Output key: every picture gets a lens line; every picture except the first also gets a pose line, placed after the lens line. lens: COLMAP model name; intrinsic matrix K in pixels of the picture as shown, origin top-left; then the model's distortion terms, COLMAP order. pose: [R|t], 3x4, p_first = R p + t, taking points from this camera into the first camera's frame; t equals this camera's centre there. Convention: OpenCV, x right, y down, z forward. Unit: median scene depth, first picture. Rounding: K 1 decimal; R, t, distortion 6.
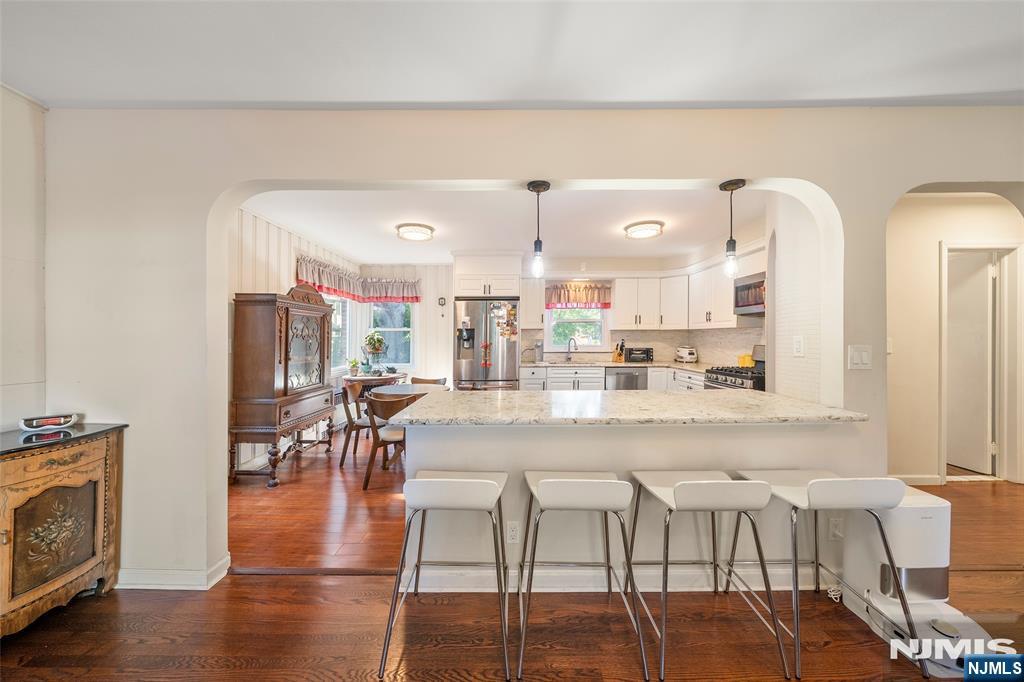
lens RADIAL K [[363.7, 0, 508.8], [0, 363.7, 340.4], [0, 0, 1]] dist [-0.006451, -0.000354]
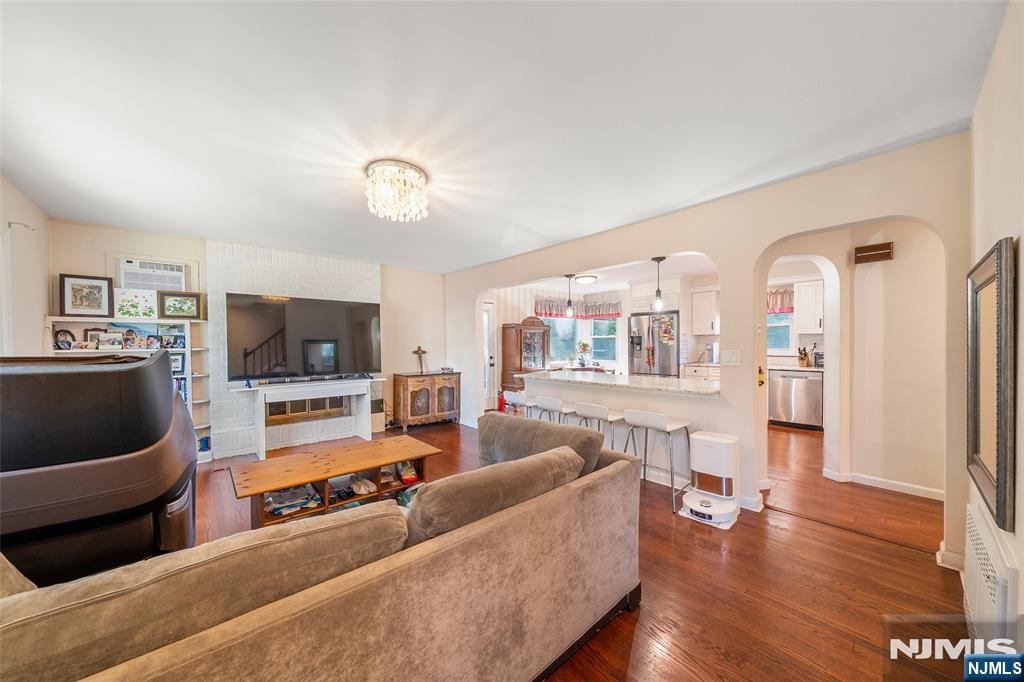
lens RADIAL K [[352.3, 0, 498.8], [0, 352.3, 346.4], [0, 0, 1]] dist [-0.000333, -0.000099]
pose [[0.653803, 0.004343, -0.756652, 0.565736], [0.003261, 0.999958, 0.008558, -0.006363], [0.756657, -0.008063, 0.653762, -0.289991]]
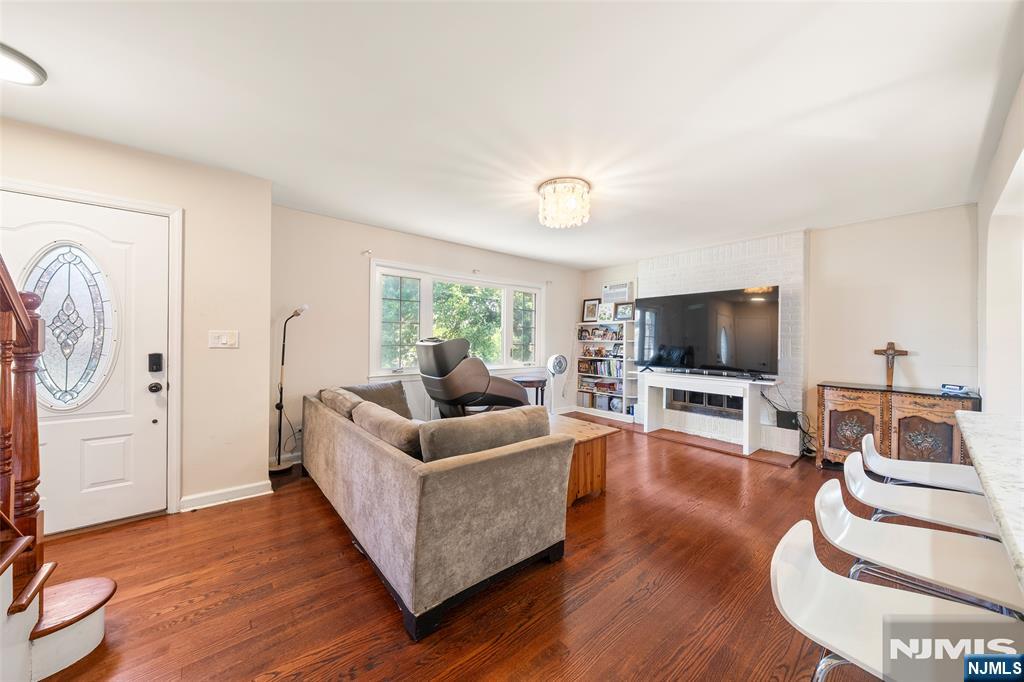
lens RADIAL K [[352.3, 0, 513.1], [0, 352.3, 337.9], [0, 0, 1]] dist [-0.000333, -0.000099]
pose [[-0.754497, -0.005619, -0.656279, 0.530775], [-0.006391, 0.999979, -0.001214, -0.001557], [0.656272, 0.003278, -0.754517, 0.315199]]
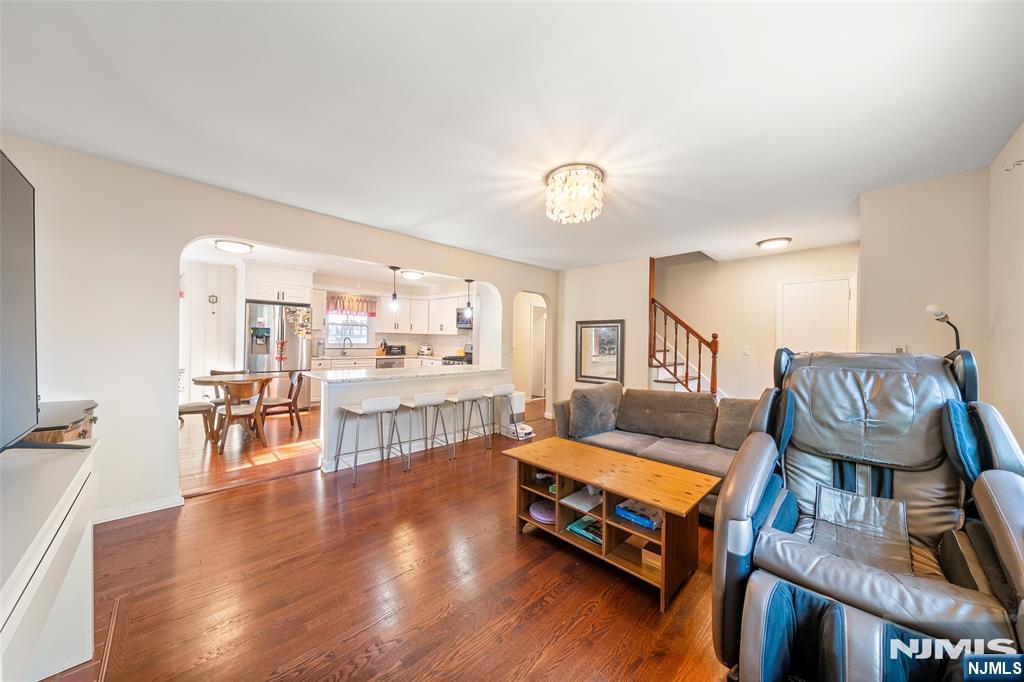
lens RADIAL K [[352.3, 0, 518.1], [0, 352.3, 334.1], [0, 0, 1]] dist [-0.000333, -0.000099]
pose [[0.694560, 0.029389, 0.718834, -0.359403], [-0.018713, 0.999565, -0.022786, -0.002452], [-0.719191, 0.002375, 0.694808, -0.372828]]
